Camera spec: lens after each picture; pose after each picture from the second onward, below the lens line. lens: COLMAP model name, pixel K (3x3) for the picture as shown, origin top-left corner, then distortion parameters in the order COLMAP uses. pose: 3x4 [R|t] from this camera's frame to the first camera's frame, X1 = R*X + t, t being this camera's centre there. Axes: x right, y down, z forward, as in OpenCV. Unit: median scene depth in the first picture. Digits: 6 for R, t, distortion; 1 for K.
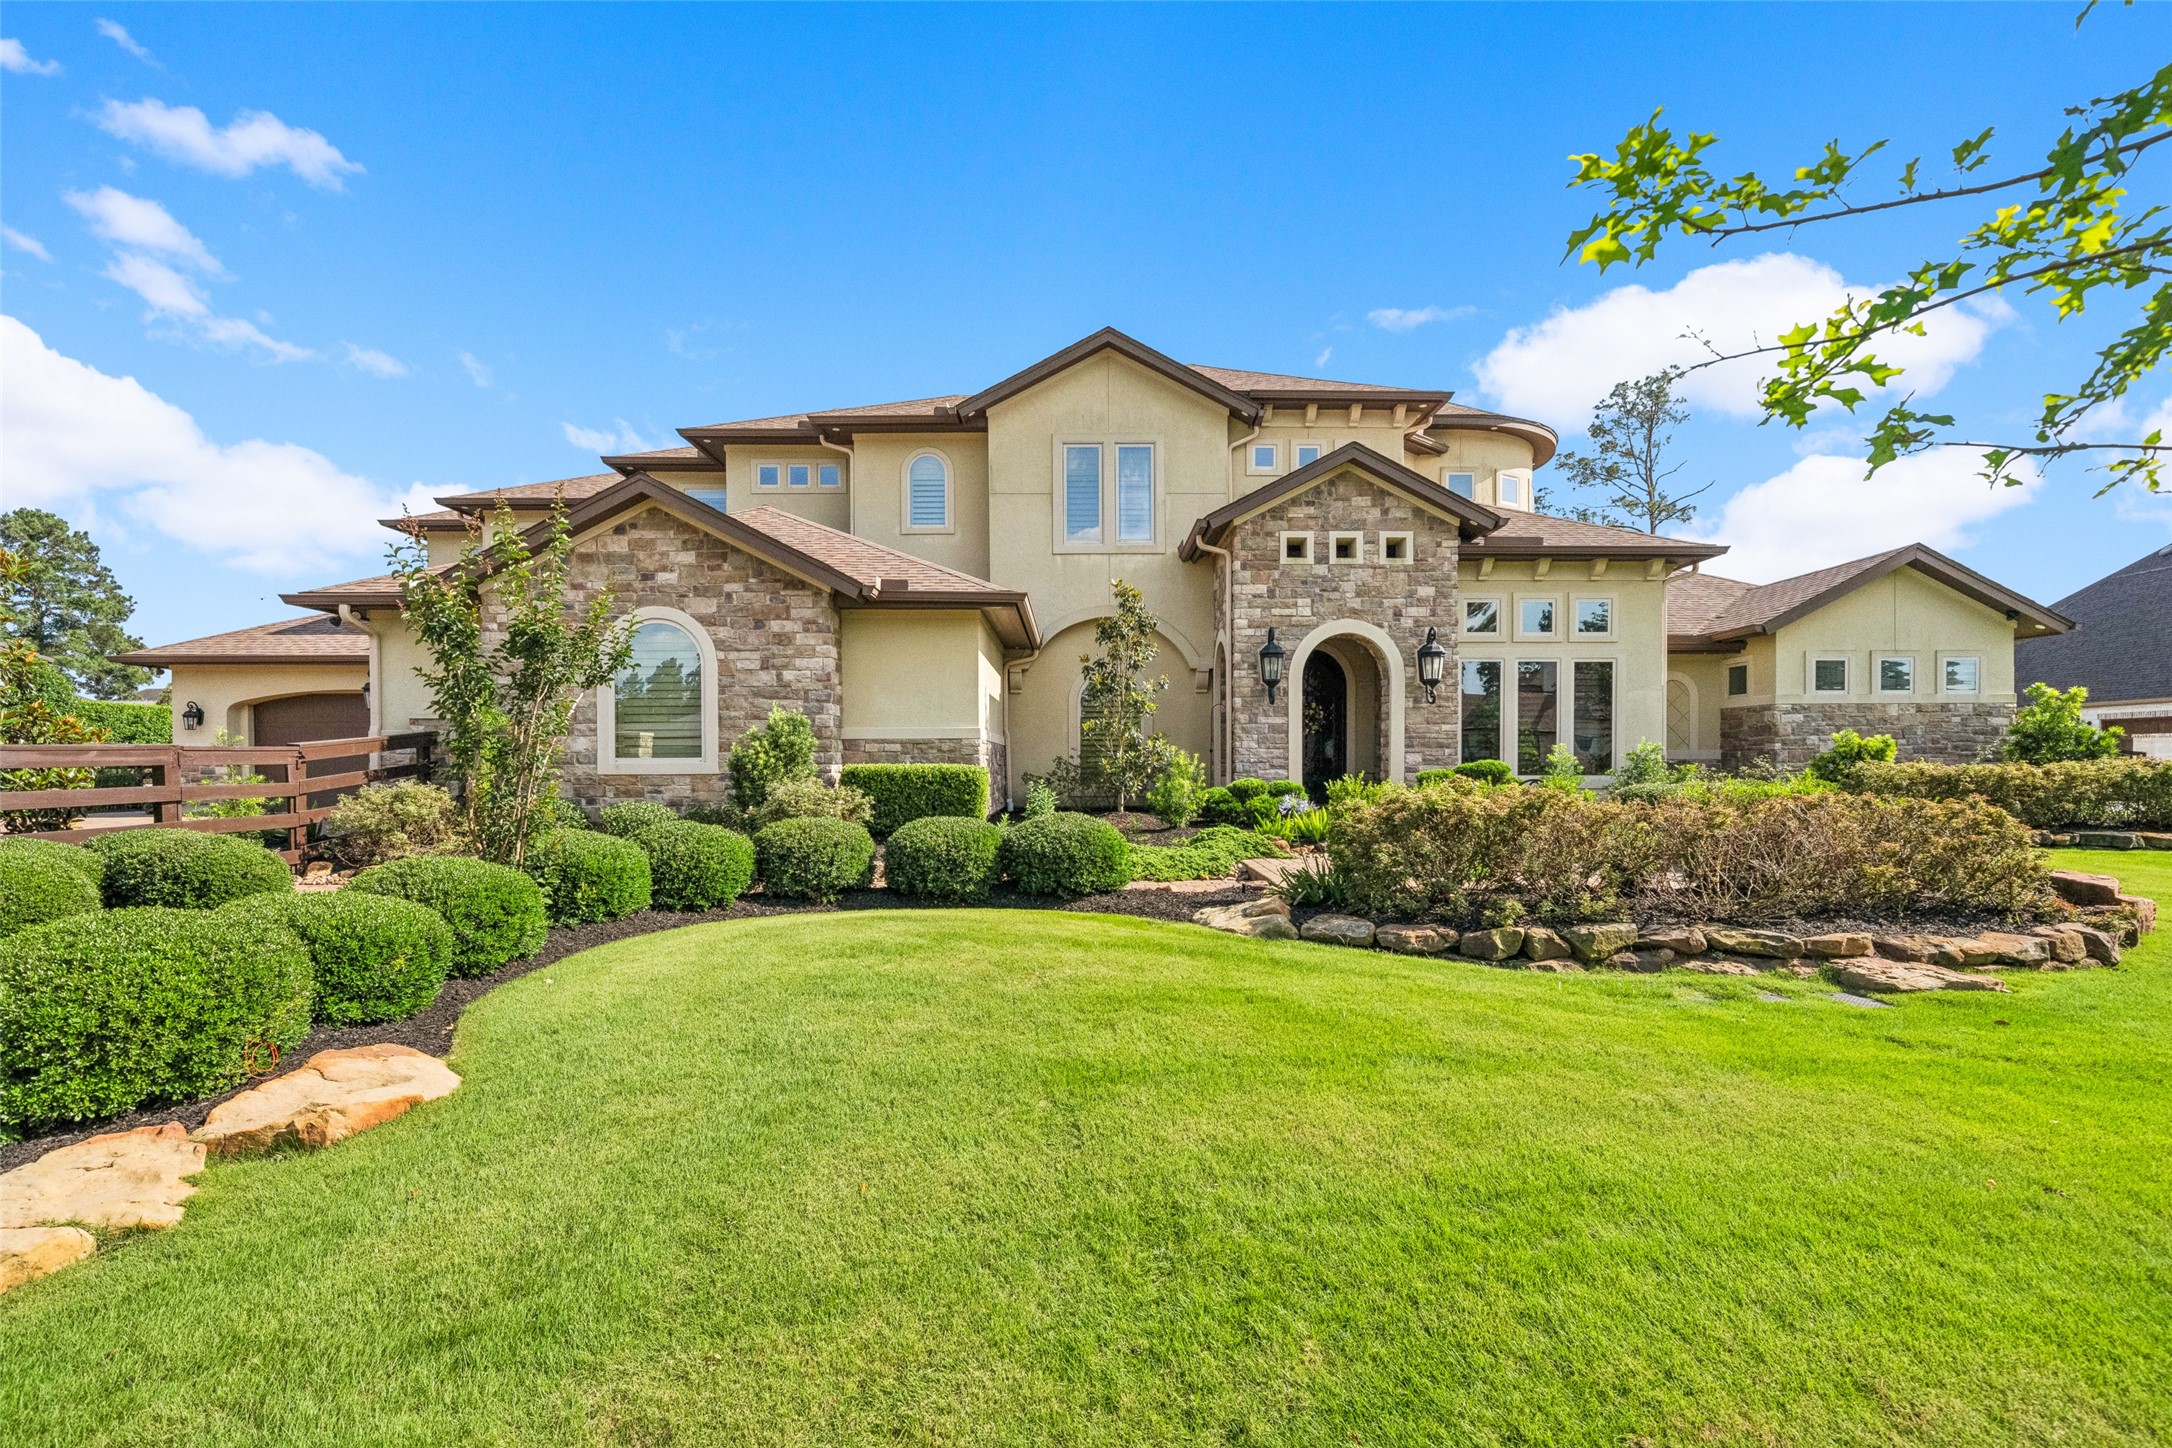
lens RADIAL K [[1013.1, 0, 1093.2], [0, 1013.1, 778.3], [0, 0, 1]] dist [-0.000988, 0.002716]
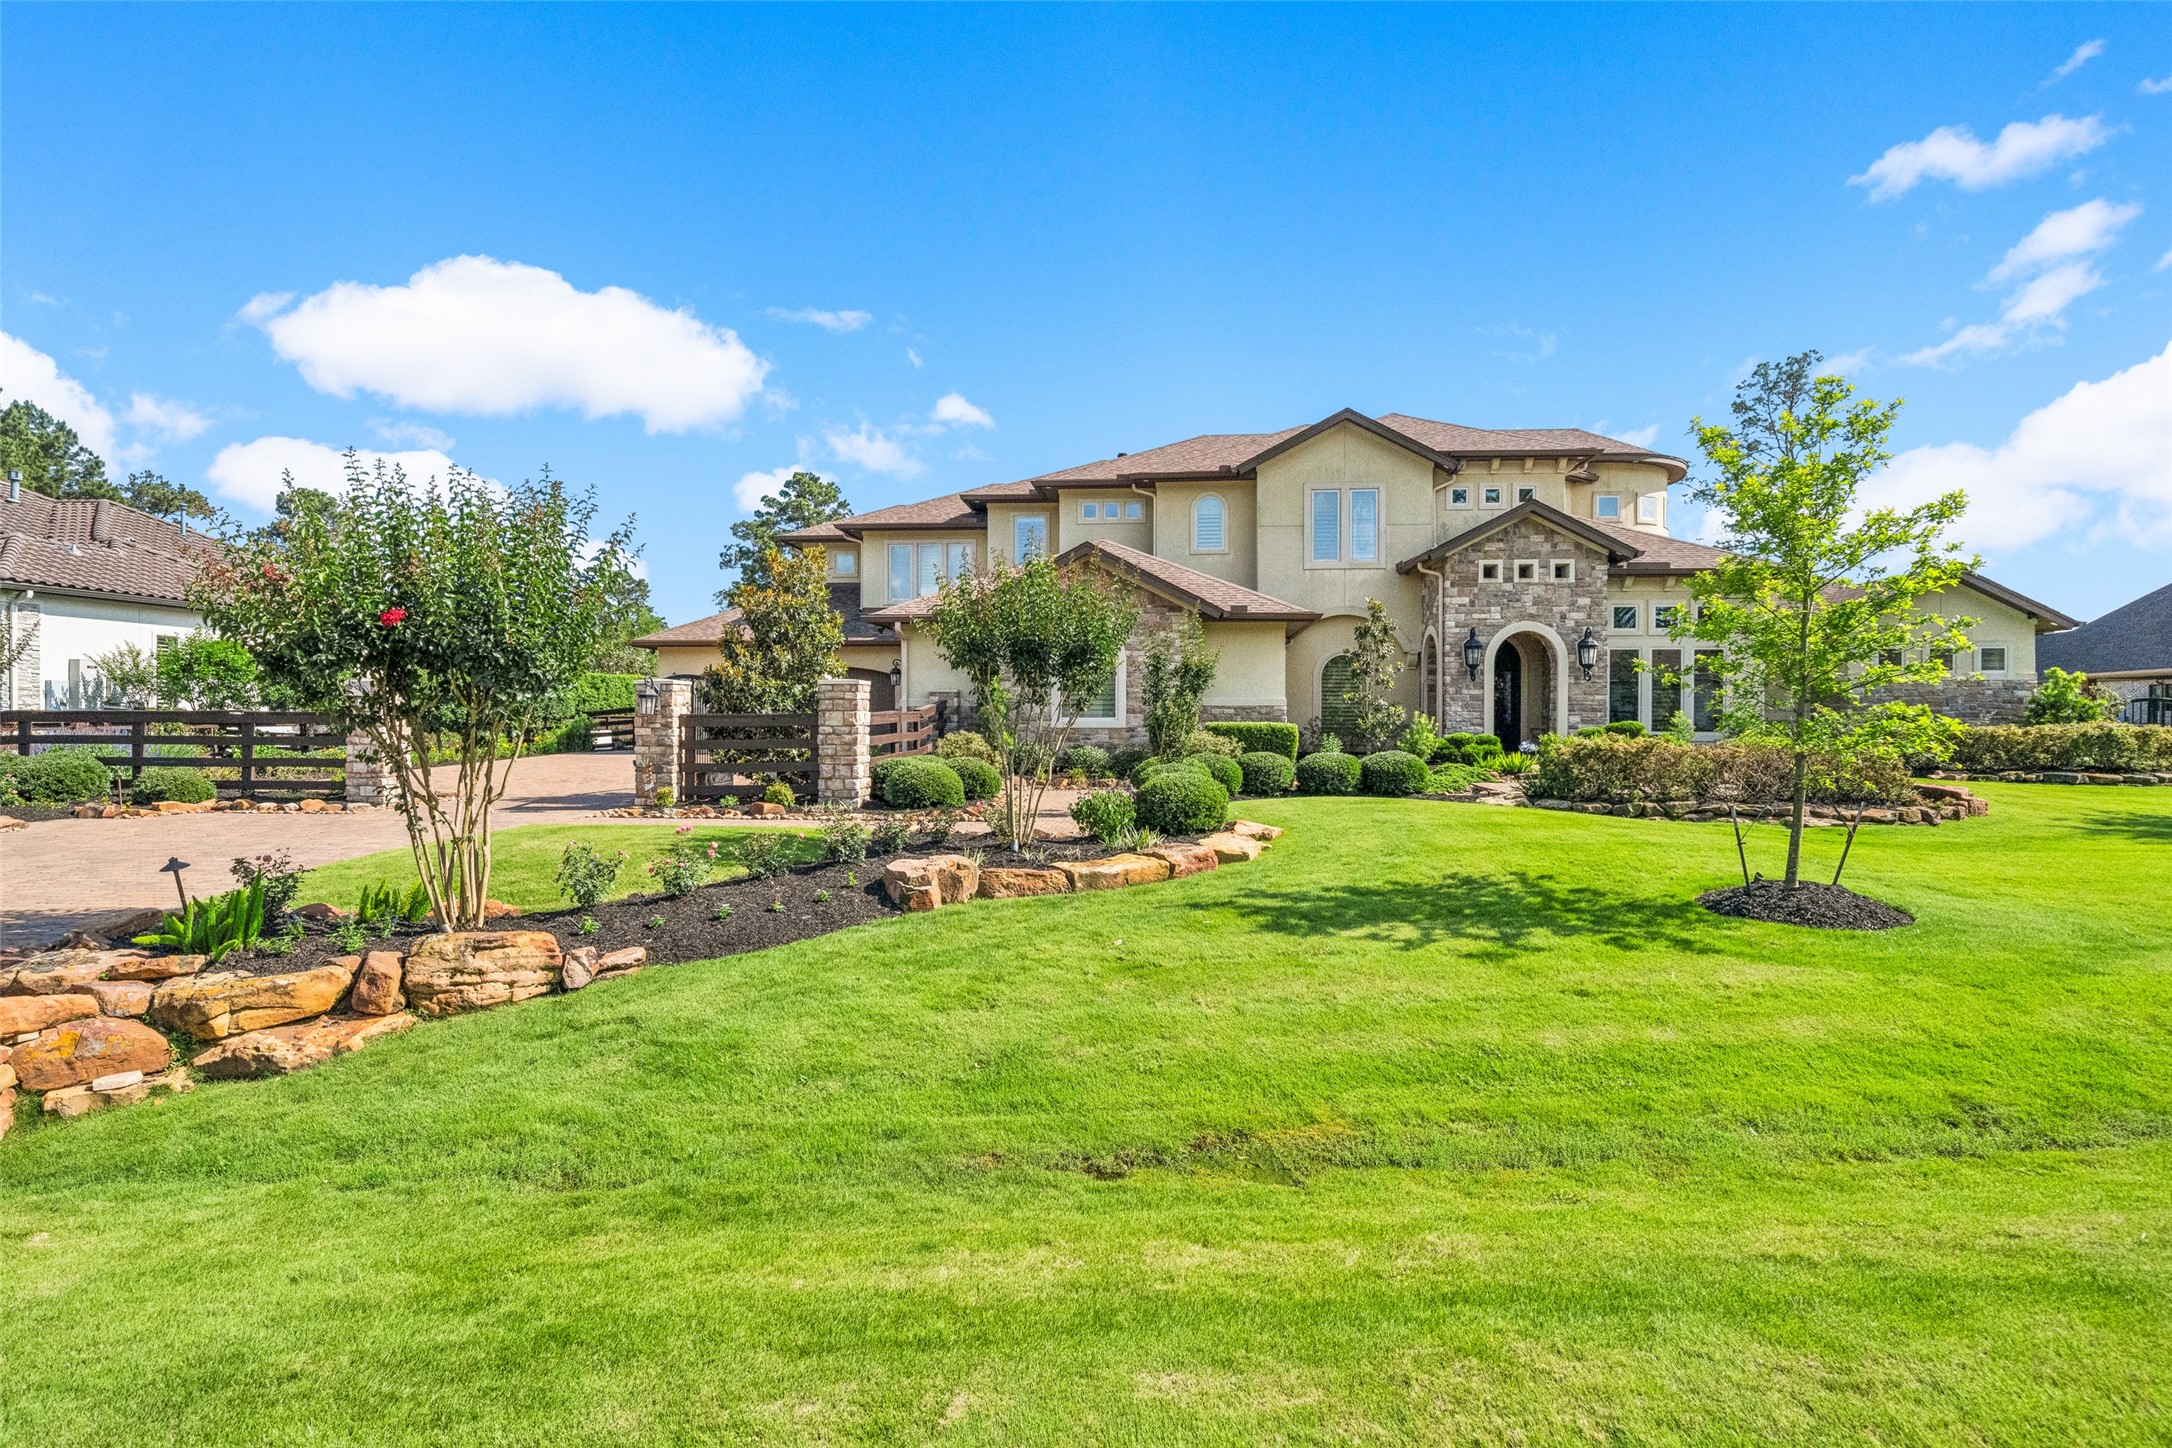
lens RADIAL K [[1079.7, 0, 1098.8], [0, 1079.7, 722.7], [0, 0, 1]] dist [0.003109, 0.000885]
pose [[0.996138, 0.005753, -0.087613, -0.214908], [-0.006241, 0.999967, -0.005294, -0.002387], [0.087580, 0.005821, 0.996141, -0.566038]]
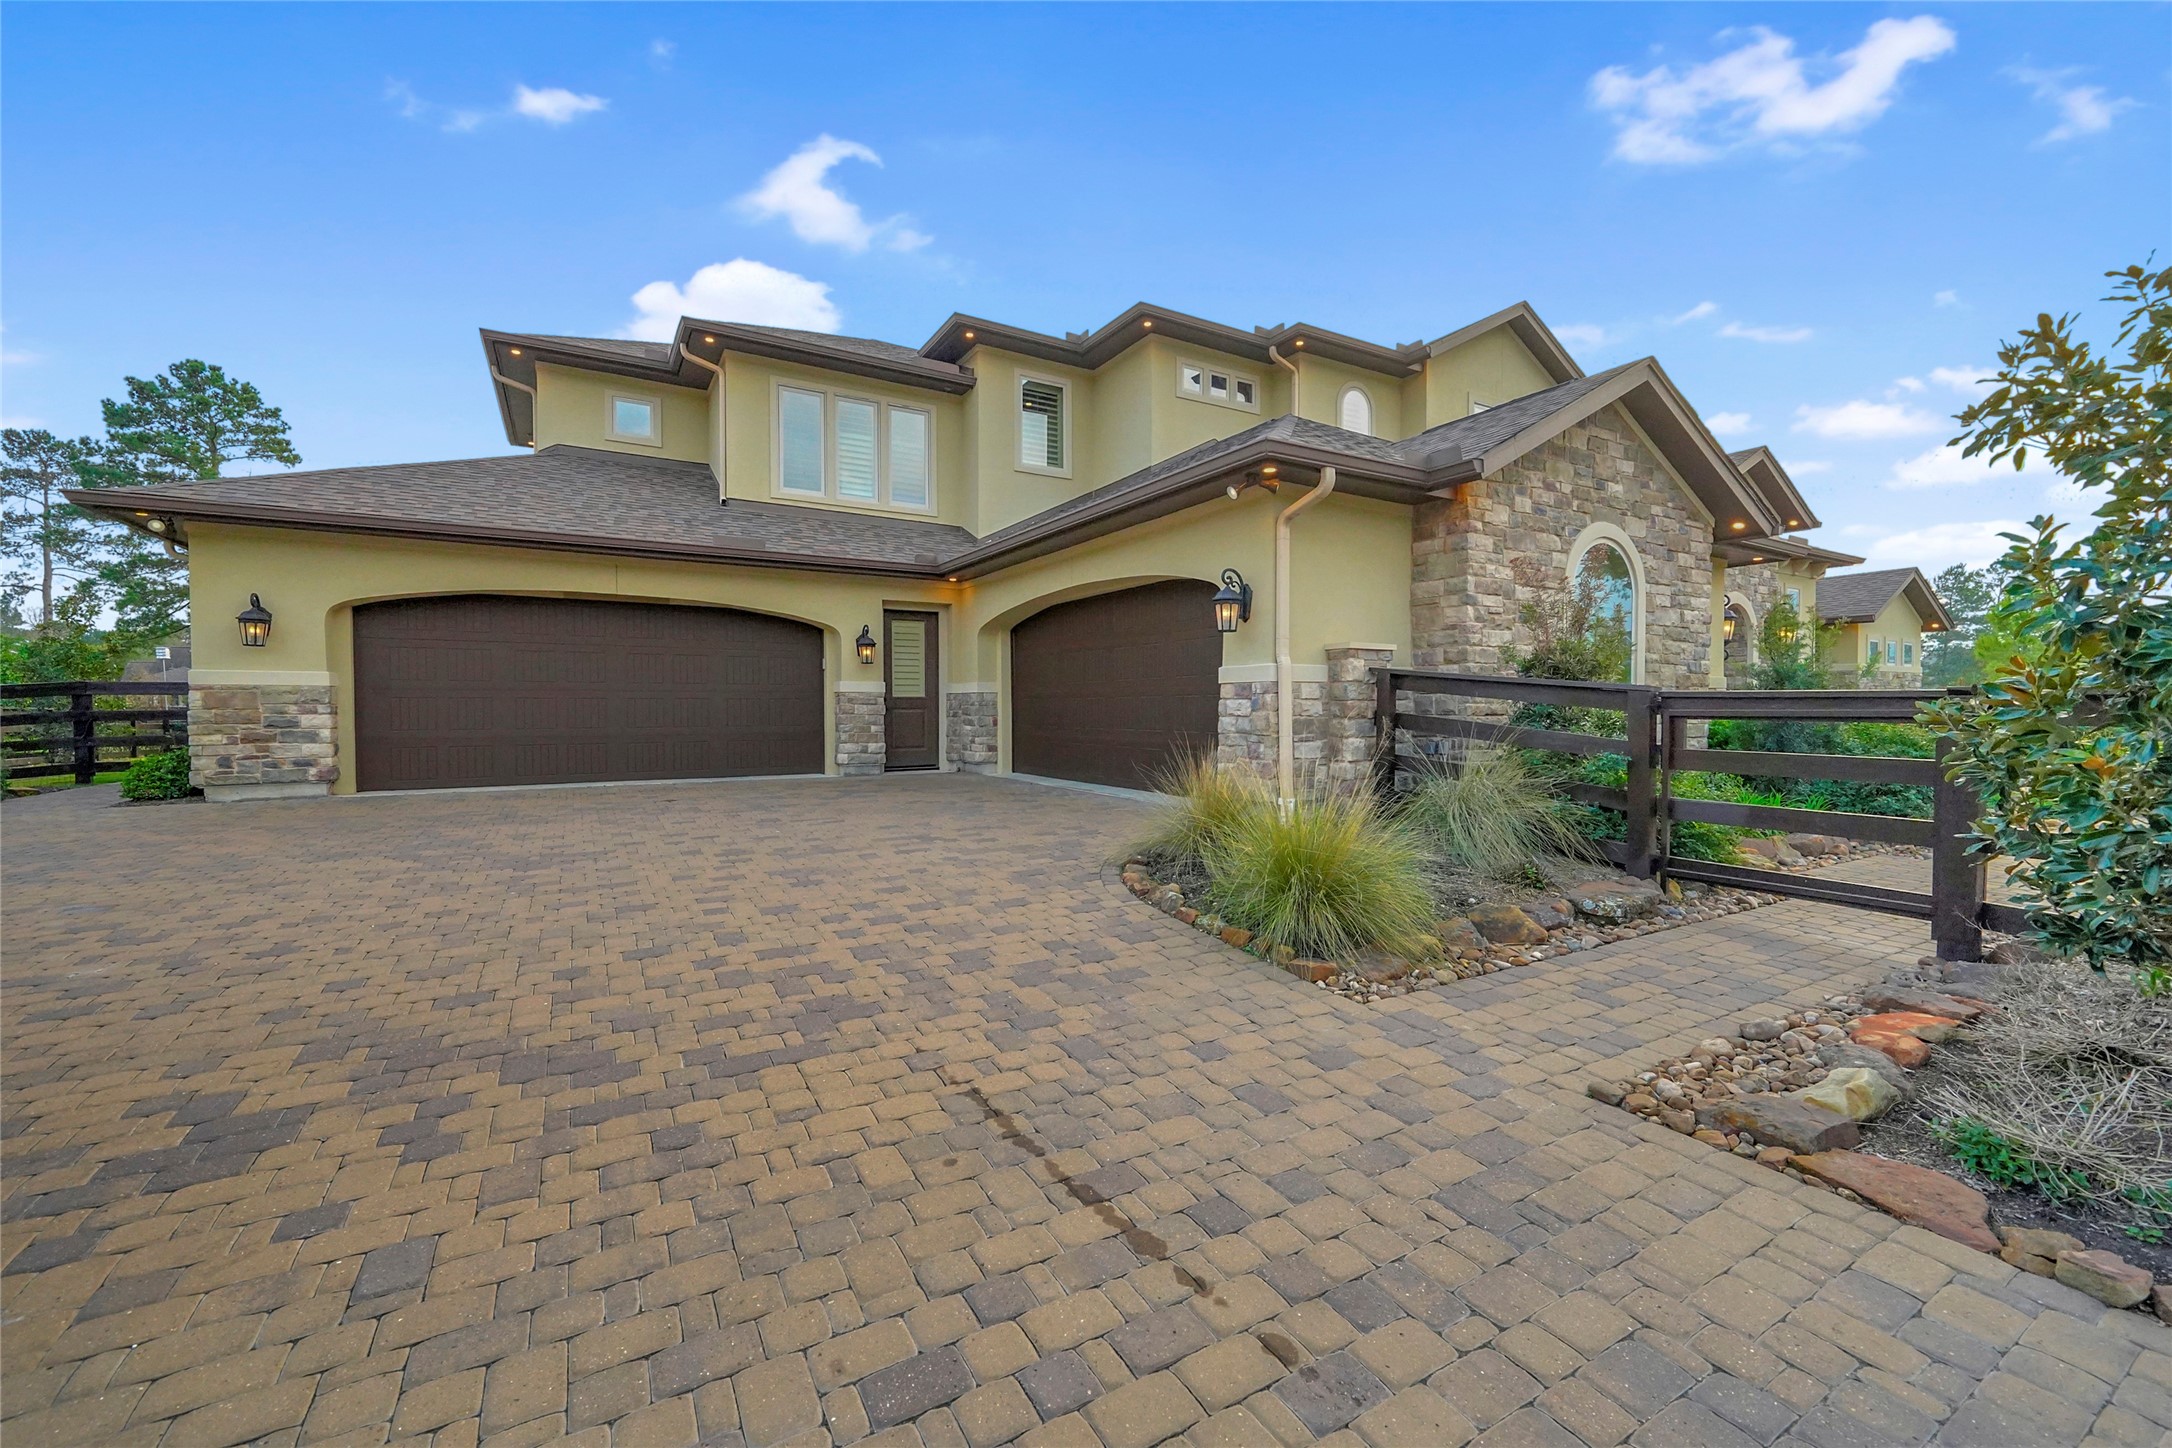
lens RADIAL K [[865.0, 0, 1081.8], [0, 865.0, 718.0], [0, 0, 1]] dist [-0.000092, 0.000070]
pose [[0.871656, -0.003278, 0.490107, -0.930456], [0.004120, 0.999991, -0.000639, -0.010059], [-0.490101, 0.002576, 0.871662, 0.484514]]
